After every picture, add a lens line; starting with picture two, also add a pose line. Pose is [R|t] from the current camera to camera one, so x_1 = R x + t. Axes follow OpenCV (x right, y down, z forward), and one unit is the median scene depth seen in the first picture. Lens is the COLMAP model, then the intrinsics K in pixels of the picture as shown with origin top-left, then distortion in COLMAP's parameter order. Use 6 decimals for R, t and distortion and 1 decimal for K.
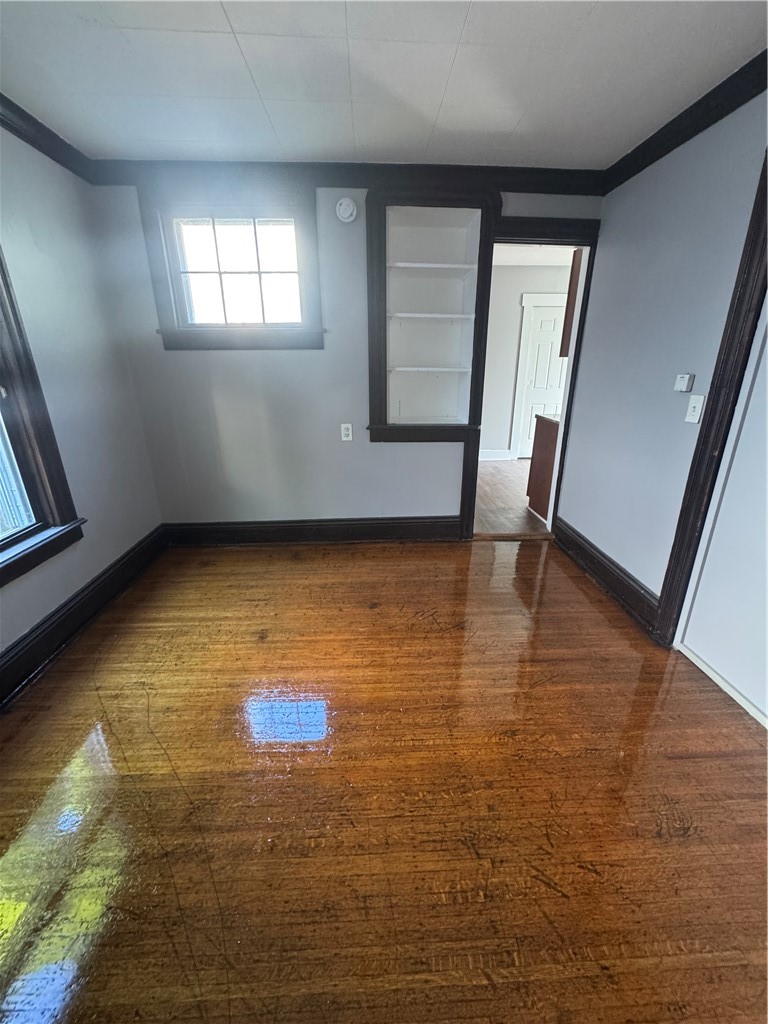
lens RADIAL K [[413.2, 0, 381.6], [0, 413.2, 510.8], [0, 0, 1]] dist [0.000778, 0.001121]
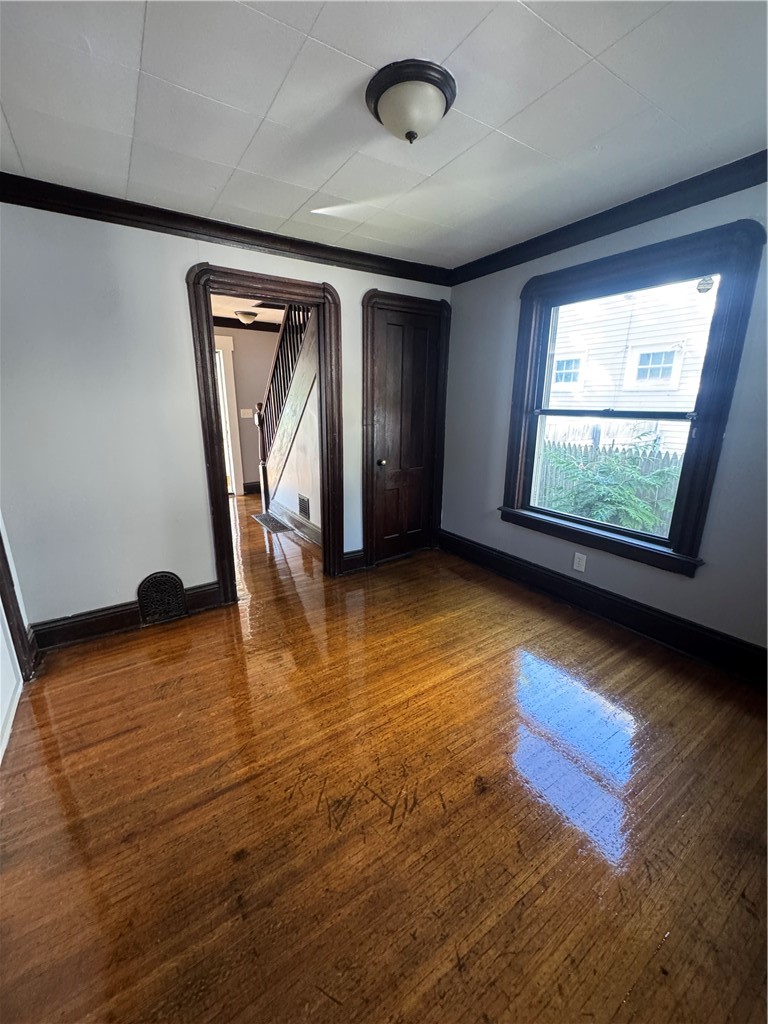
lens RADIAL K [[413.2, 0, 381.9], [0, 413.2, 515.4], [0, 0, 1]] dist [0.000778, 0.001121]
pose [[-0.856688, 0.140181, -0.496423, 0.456087], [-0.172103, 0.829550, 0.531251, -0.524145], [0.486278, 0.540552, -0.686540, 1.409635]]
